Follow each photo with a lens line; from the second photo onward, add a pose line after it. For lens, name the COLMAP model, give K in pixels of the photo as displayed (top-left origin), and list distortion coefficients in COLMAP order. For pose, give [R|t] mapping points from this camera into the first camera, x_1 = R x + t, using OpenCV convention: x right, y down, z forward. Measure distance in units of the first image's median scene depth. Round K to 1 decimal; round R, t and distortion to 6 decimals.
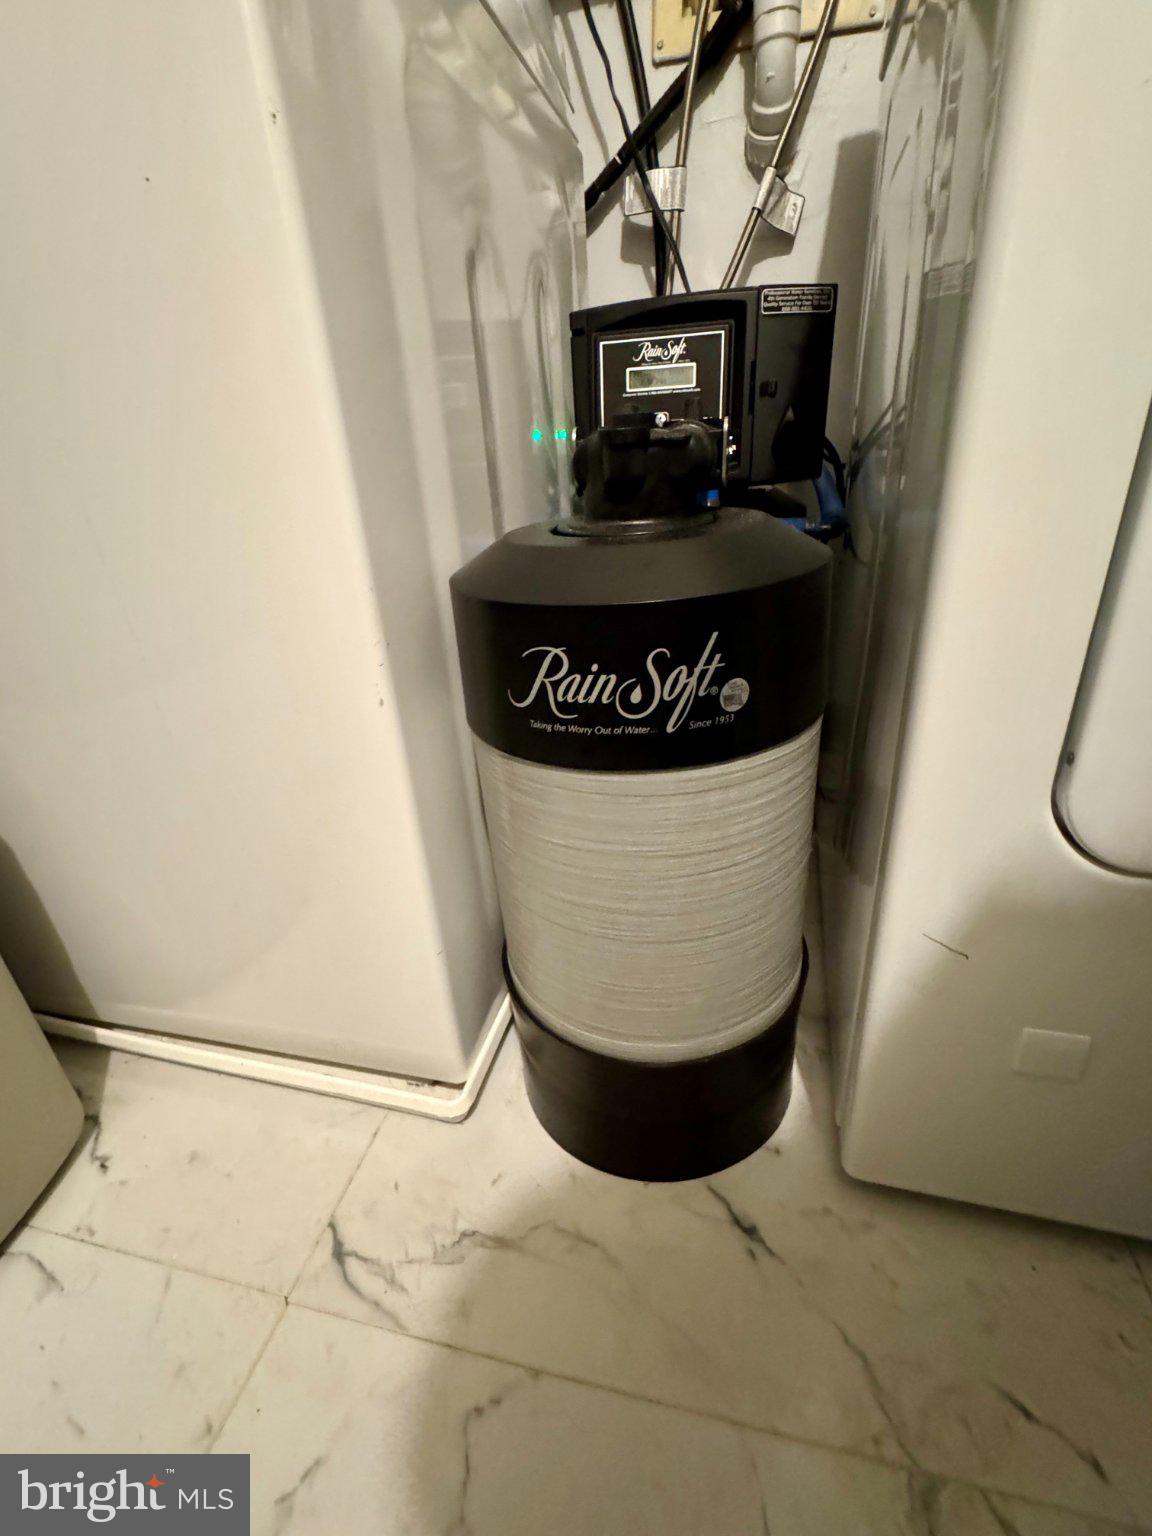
lens RADIAL K [[705.8, 0, 572.9], [0, 705.8, 759.2], [0, 0, 1]] dist [-0.002018, -0.000362]
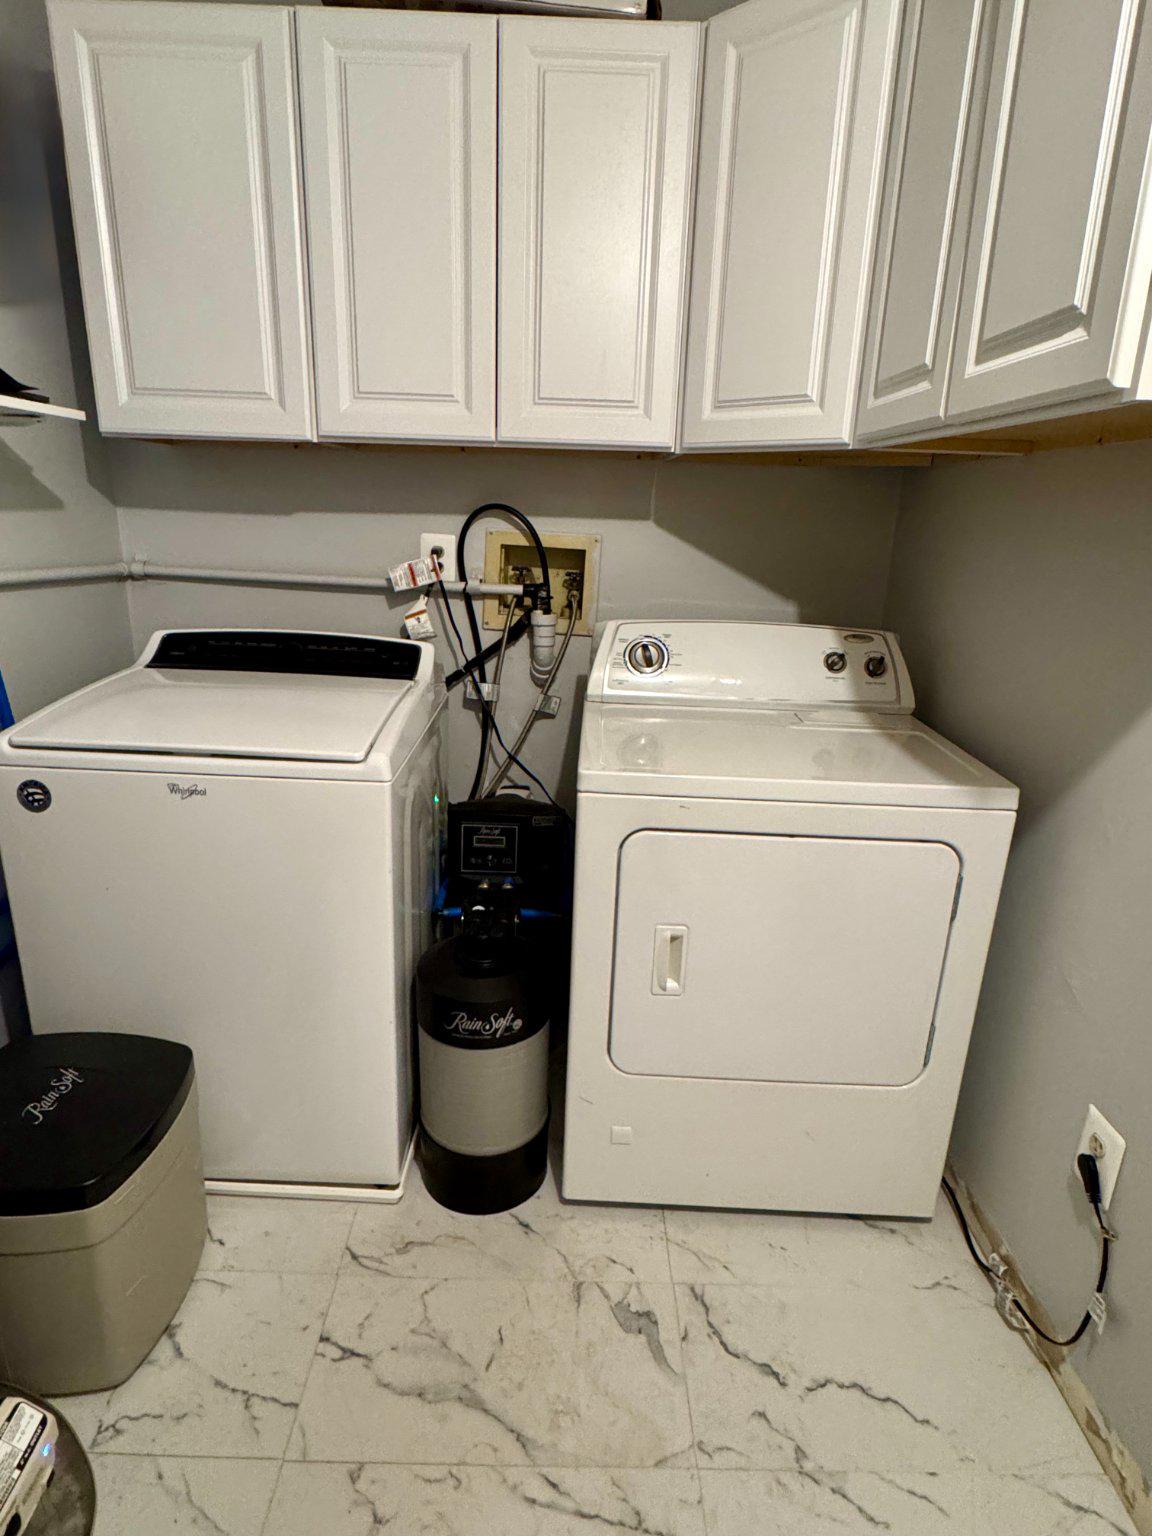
lens RADIAL K [[839.2, 0, 576.0], [0, 839.2, 768.0], [0, 0, 1]] dist [-0.000101, 0.000073]
pose [[0.965943, 0.027407, 0.257298, -0.368058], [0.010484, 0.989413, -0.144750, -0.478140], [-0.258541, 0.142518, 0.955429, -2.009249]]
